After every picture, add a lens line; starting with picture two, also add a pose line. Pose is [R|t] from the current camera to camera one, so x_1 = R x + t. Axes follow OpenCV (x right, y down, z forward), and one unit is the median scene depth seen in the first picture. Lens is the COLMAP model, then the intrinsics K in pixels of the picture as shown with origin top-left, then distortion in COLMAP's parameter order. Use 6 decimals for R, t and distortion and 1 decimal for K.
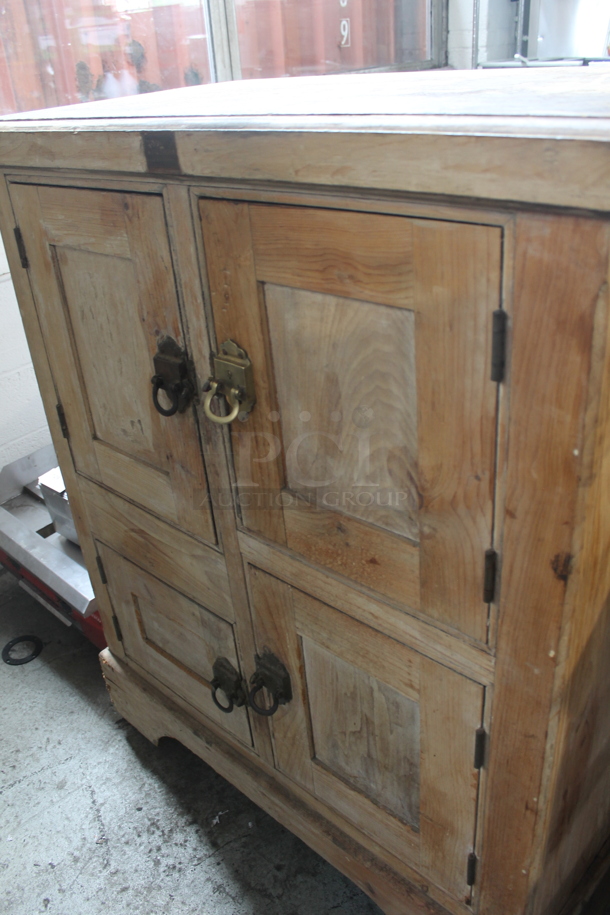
lens RADIAL K [[763.4, 0, 309.6], [0, 763.4, 451.2], [0, 0, 1]] dist [-0.152346, 0.115983]
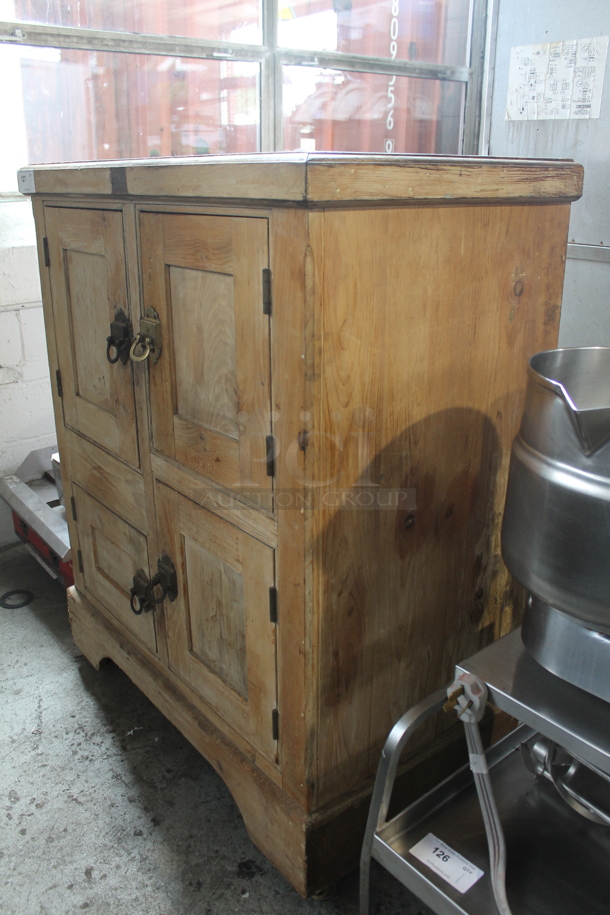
lens RADIAL K [[763.4, 0, 308.4], [0, 763.4, 452.5], [0, 0, 1]] dist [-0.152346, 0.115983]
pose [[0.987338, 0.120455, -0.103220, 0.365095], [-0.133492, 0.982429, -0.130434, 0.269932], [0.085695, 0.142561, 0.986069, -0.375956]]
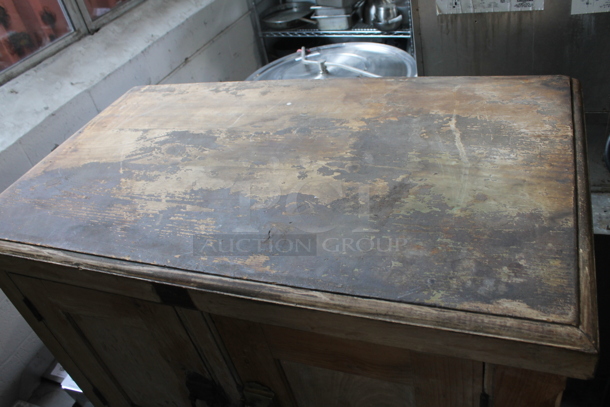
lens RADIAL K [[508.9, 0, 306.8], [0, 508.9, 203.6], [0, 0, 1]] dist [-0.152346, 0.115983]
pose [[0.921809, -0.306105, 0.237839, -0.124206], [0.284571, 0.950987, 0.121010, -0.499815], [-0.263223, -0.043866, 0.963737, 0.104263]]
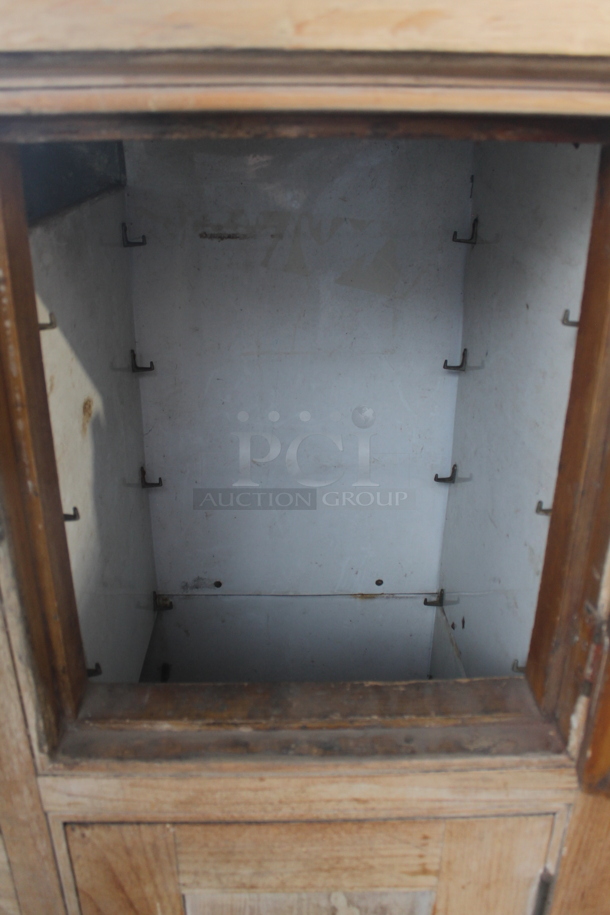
lens RADIAL K [[763.4, 0, 280.0], [0, 763.4, 459.8], [0, 0, 1]] dist [-0.152346, 0.115983]
pose [[0.719871, -0.205485, 0.662995, -0.298667], [0.280314, 0.959884, -0.006859, -0.066470], [-0.634989, 0.190784, 0.748593, 0.499000]]
